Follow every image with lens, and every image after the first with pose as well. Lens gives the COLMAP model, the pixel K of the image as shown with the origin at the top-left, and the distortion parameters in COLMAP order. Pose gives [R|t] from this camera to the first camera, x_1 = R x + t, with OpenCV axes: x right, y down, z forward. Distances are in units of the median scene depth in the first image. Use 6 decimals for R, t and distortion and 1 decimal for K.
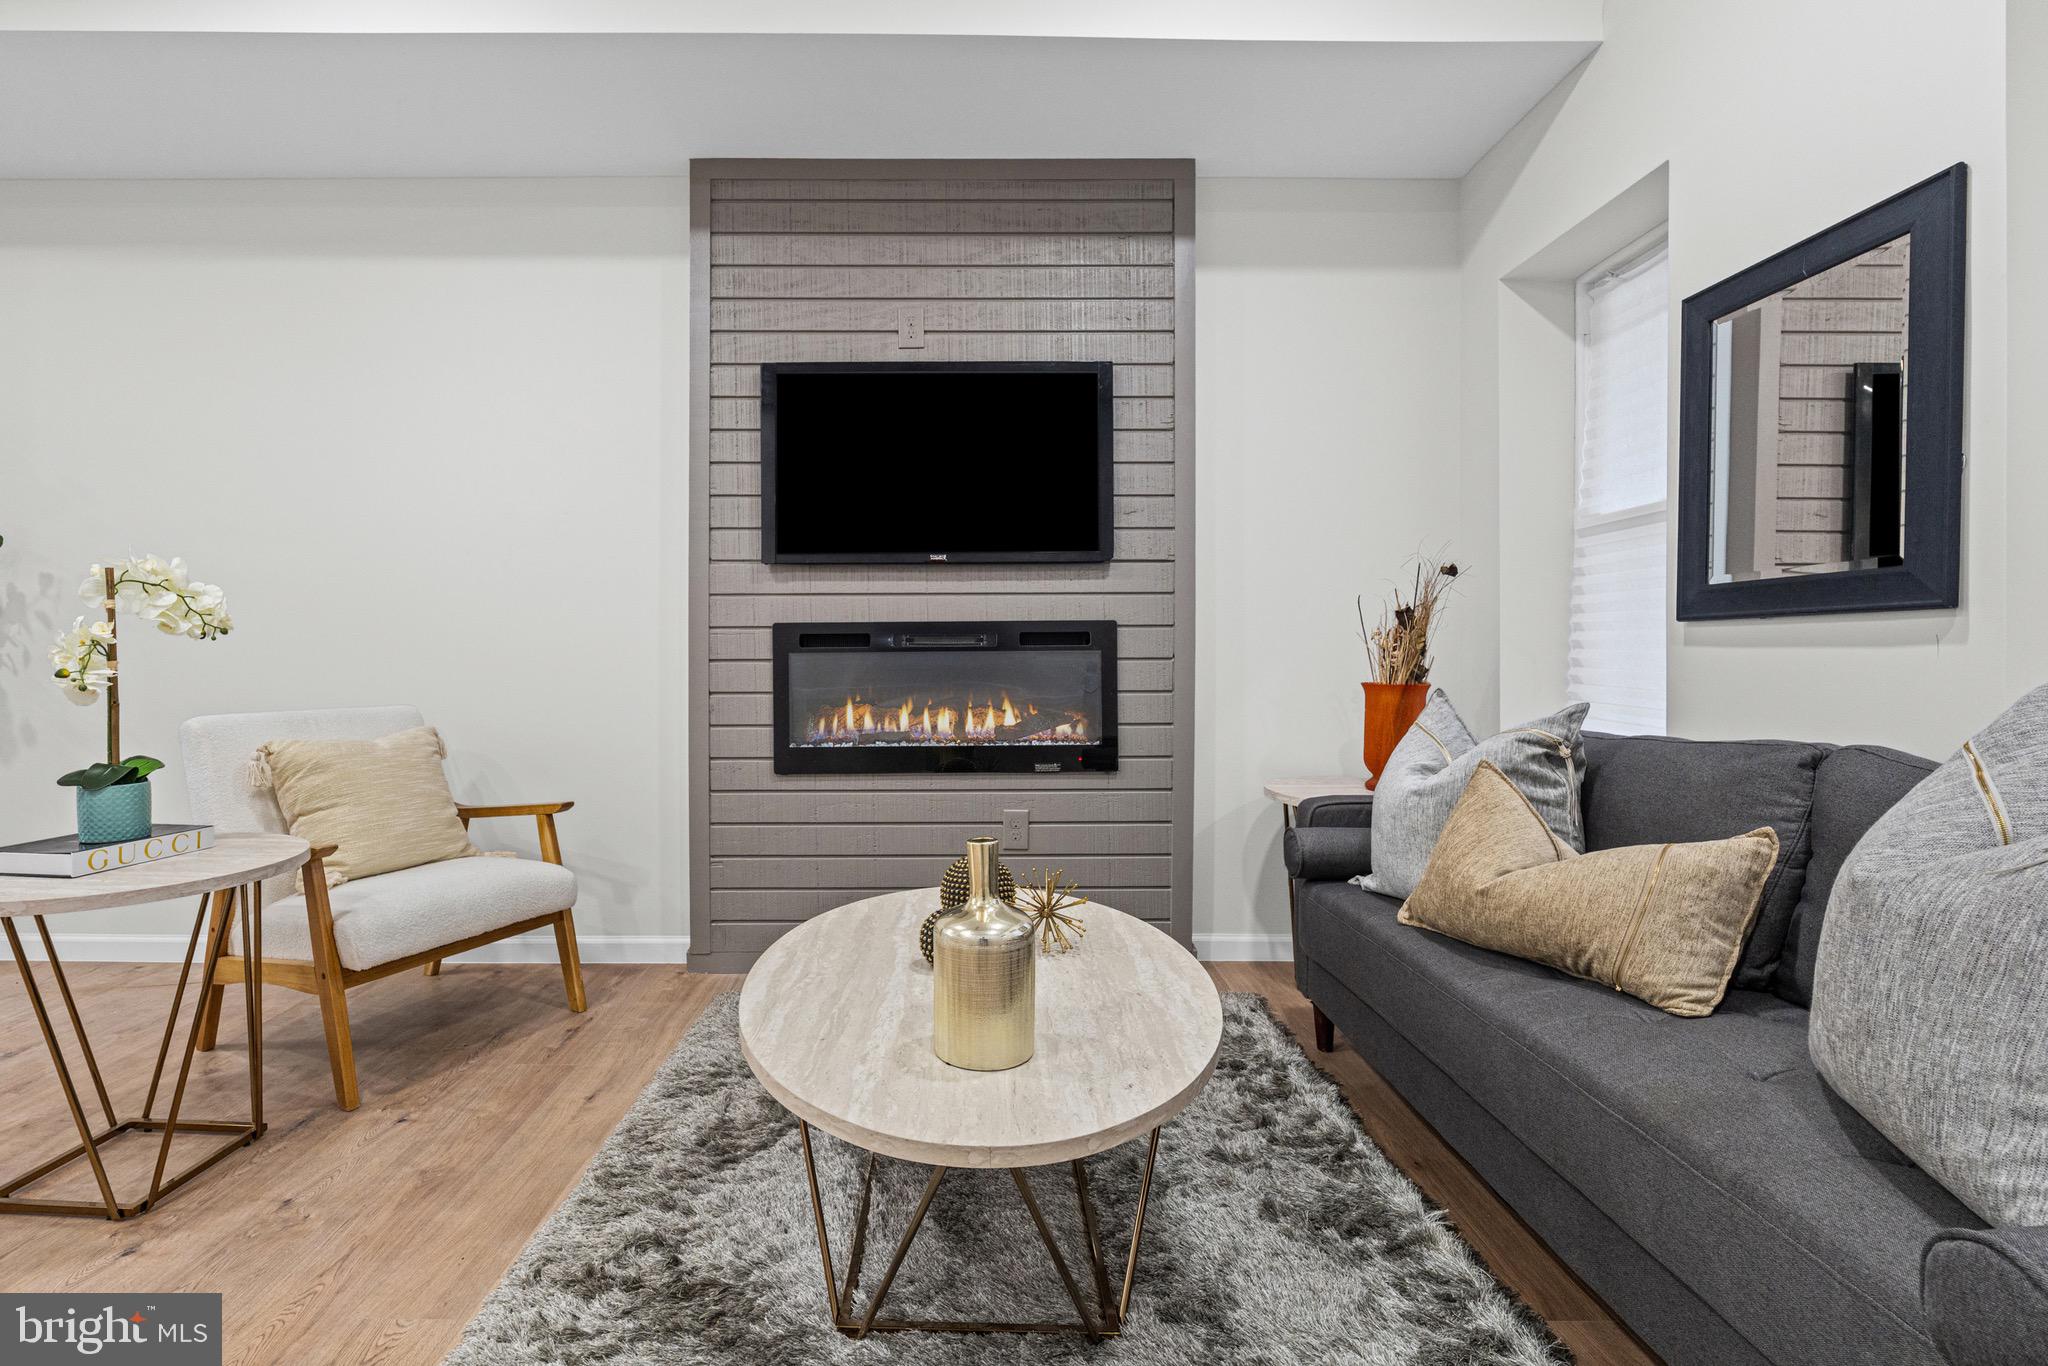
lens RADIAL K [[912.6, 0, 1011.4], [0, 912.6, 686.7], [0, 0, 1]] dist [-0.005933, 0.000283]
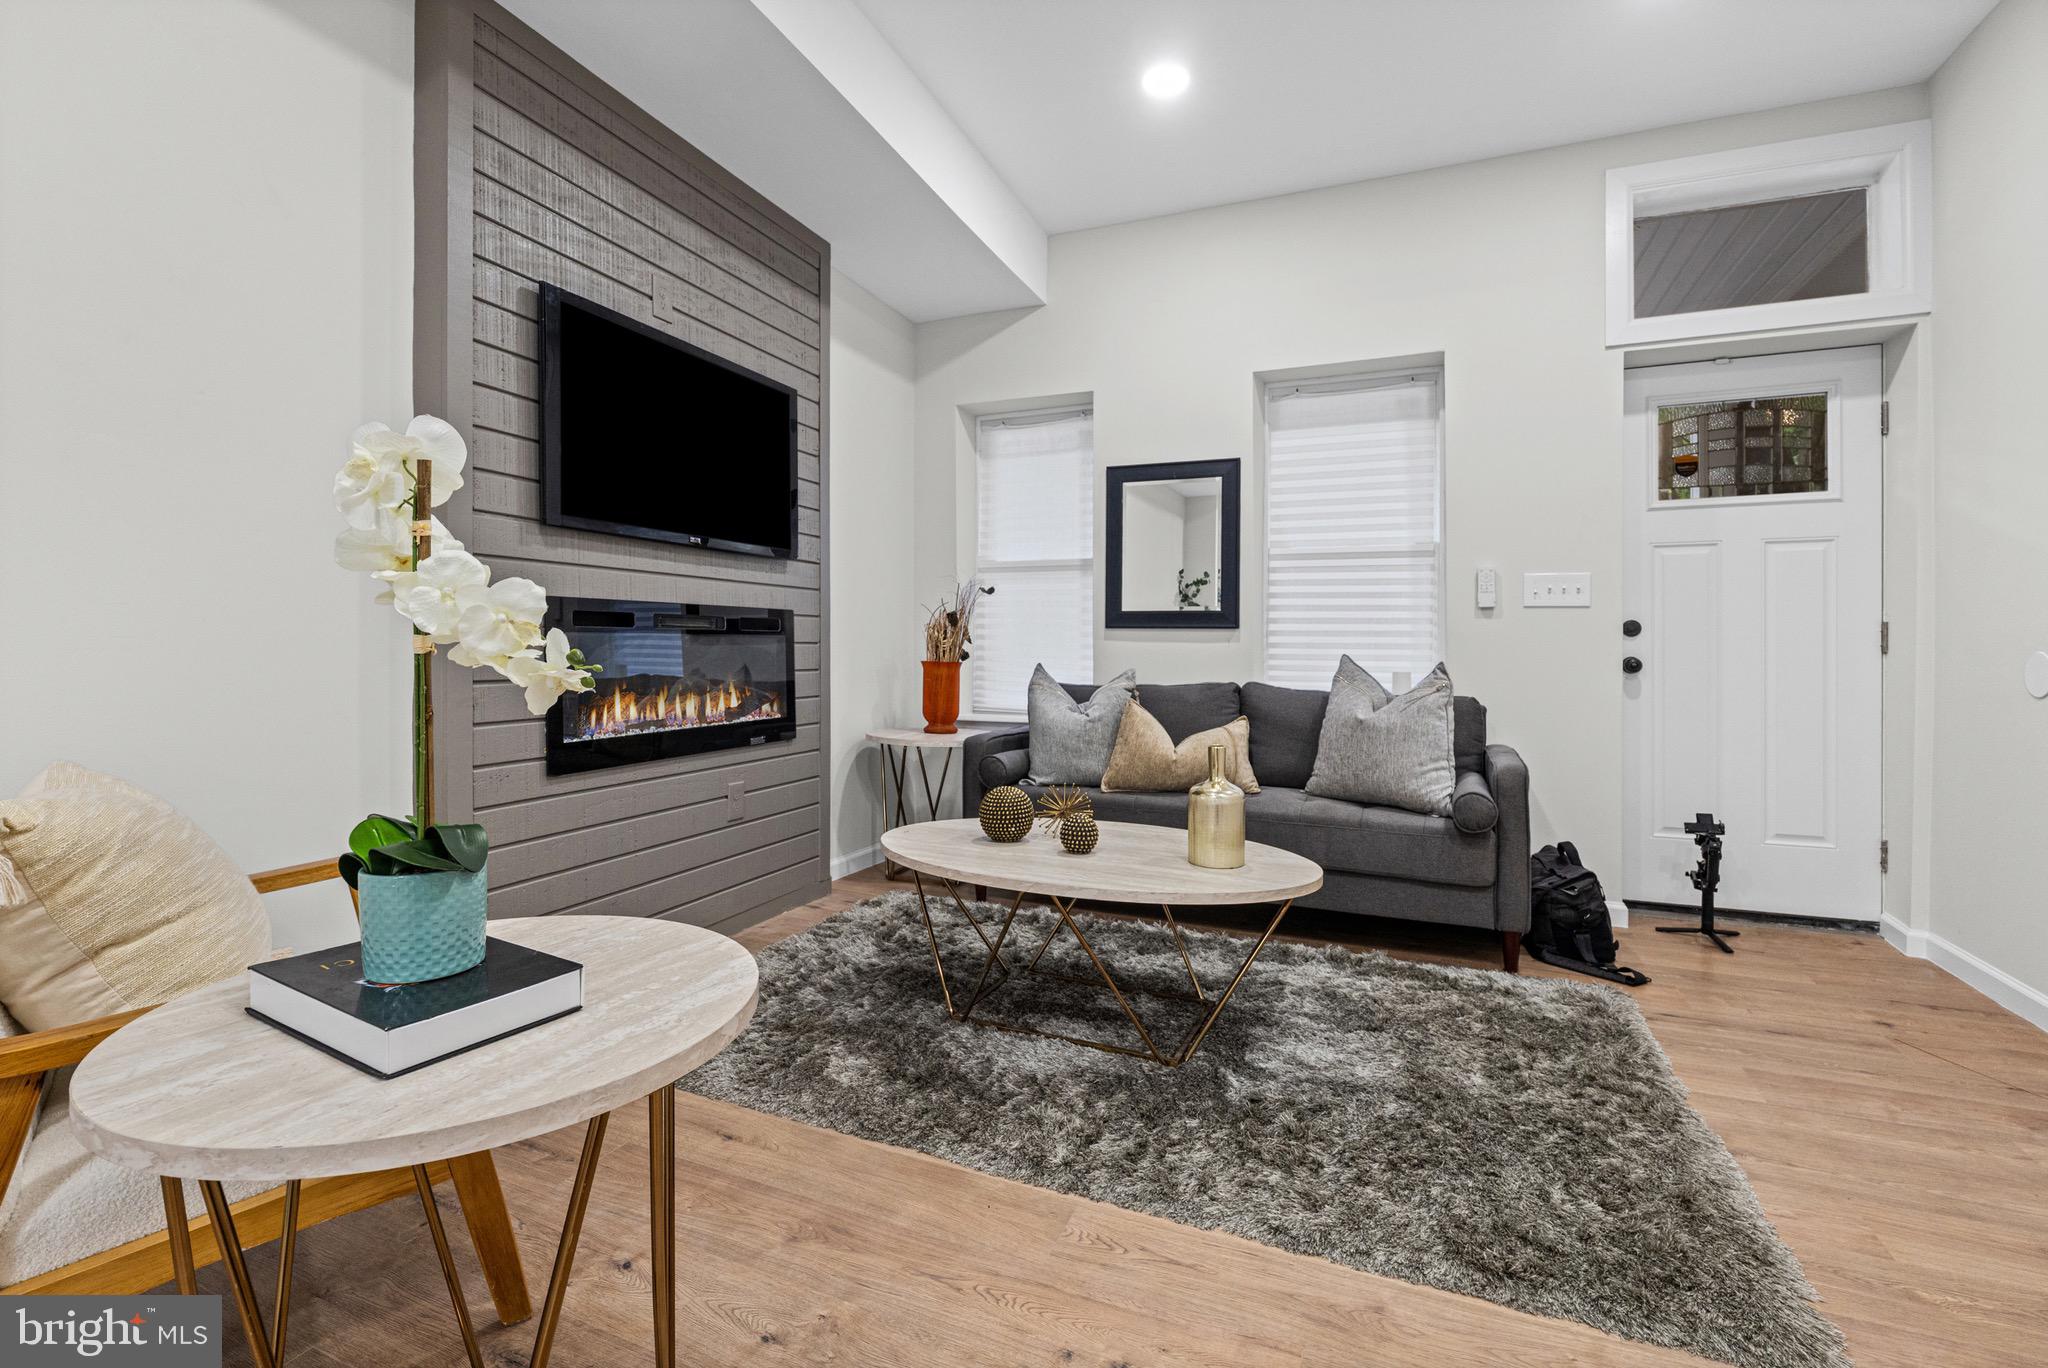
lens RADIAL K [[912.6, 0, 1020.4], [0, 912.6, 657.6], [0, 0, 1]] dist [-0.005933, 0.000283]
pose [[0.391006, -0.003417, 0.920382, -0.843949], [0.029727, 0.999518, -0.008918, 0.004440], [-0.919908, 0.030847, 0.390919, 0.289088]]
